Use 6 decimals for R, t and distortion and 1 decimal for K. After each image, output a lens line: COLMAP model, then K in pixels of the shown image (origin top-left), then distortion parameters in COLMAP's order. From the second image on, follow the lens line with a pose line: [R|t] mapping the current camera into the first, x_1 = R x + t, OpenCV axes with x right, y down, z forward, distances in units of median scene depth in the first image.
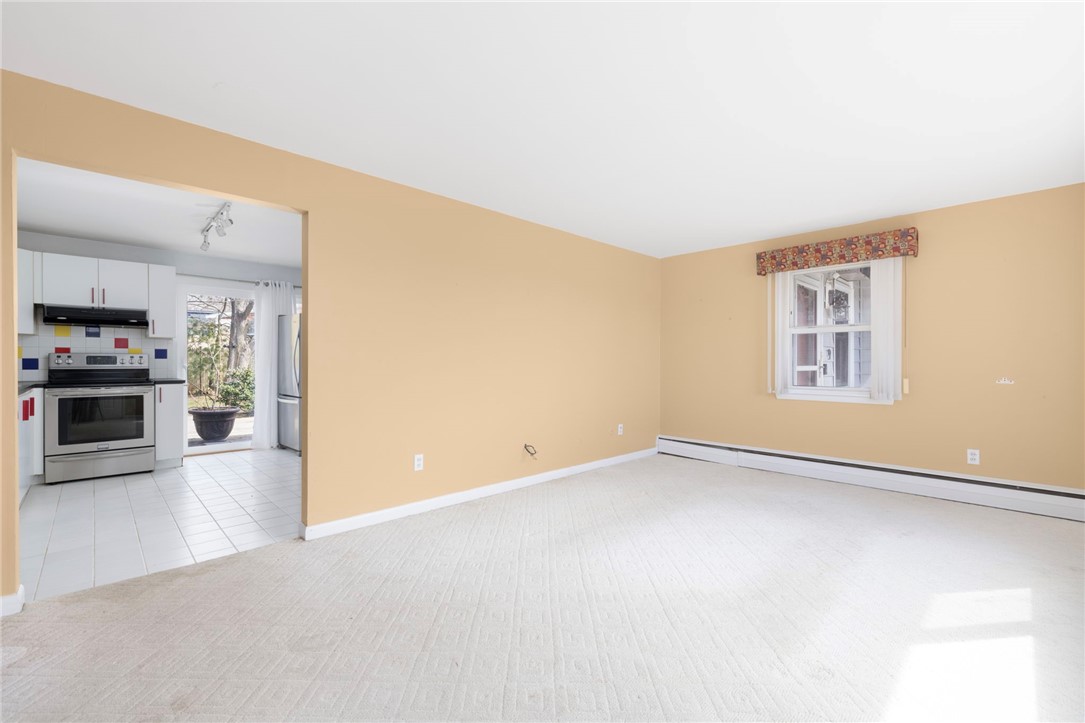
lens RADIAL K [[477.1, 0, 543.2], [0, 477.1, 366.0], [0, 0, 1]] dist [-0.001583, -0.000343]
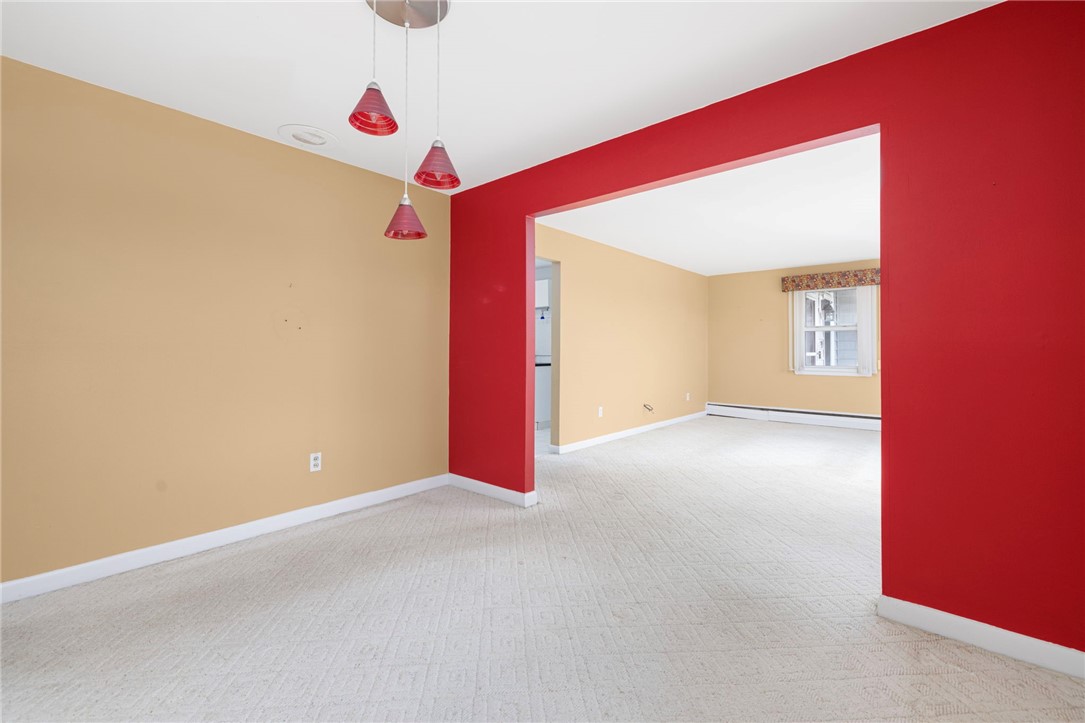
lens RADIAL K [[477.1, 0, 541.8], [0, 477.1, 352.2], [0, 0, 1]] dist [-0.001583, -0.000343]
pose [[0.996253, 0.000452, 0.086483, -0.432299], [-0.000252, 0.999997, -0.002330, 0.002447], [-0.086484, 0.002299, 0.996251, -0.427183]]
